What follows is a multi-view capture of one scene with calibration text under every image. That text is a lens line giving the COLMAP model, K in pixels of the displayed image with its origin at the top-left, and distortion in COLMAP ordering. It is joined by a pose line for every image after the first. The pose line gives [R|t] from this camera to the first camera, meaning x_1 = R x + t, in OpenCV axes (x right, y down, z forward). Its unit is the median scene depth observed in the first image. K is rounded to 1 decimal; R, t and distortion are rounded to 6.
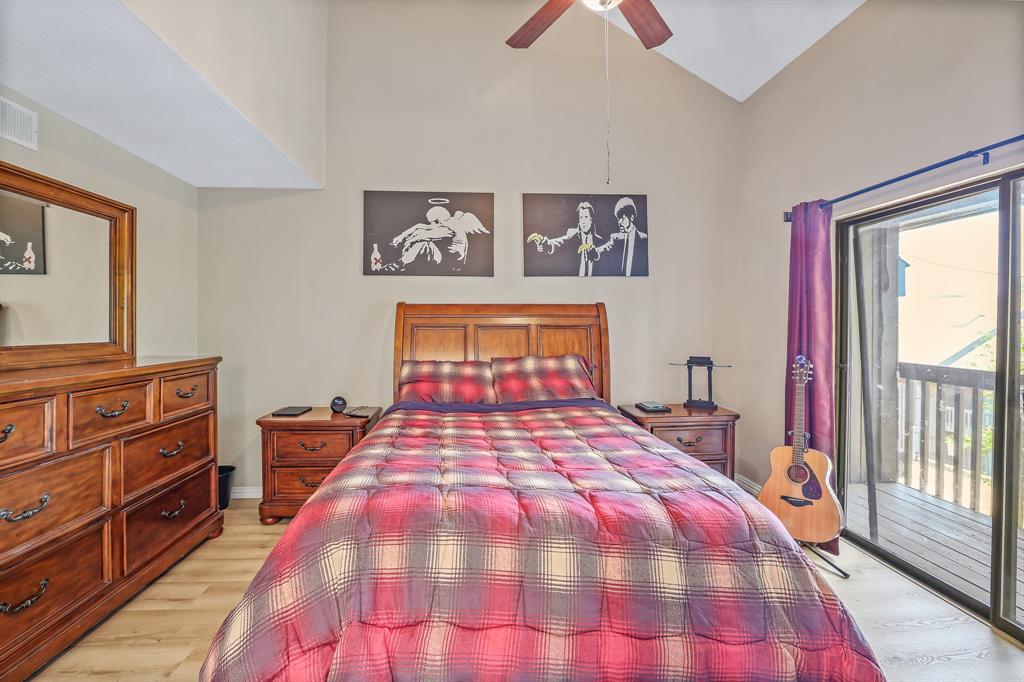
lens RADIAL K [[448.0, 0, 494.3], [0, 448.0, 324.3], [0, 0, 1]] dist [-0.024013, 0.000673]
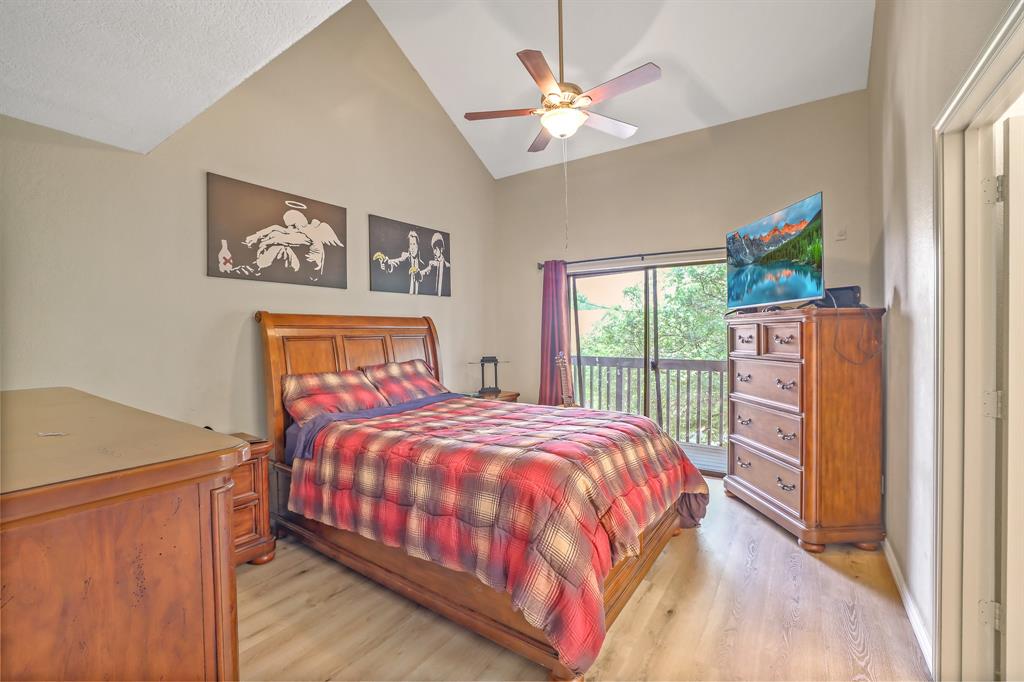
lens RADIAL K [[448.0, 0, 506.8], [0, 448.0, 340.2], [0, 0, 1]] dist [-0.024013, 0.000673]
pose [[0.621735, -0.018039, 0.783020, -0.584613], [0.010575, 0.999837, 0.014637, 0.000406], [-0.783156, -0.000820, 0.621824, 0.069682]]
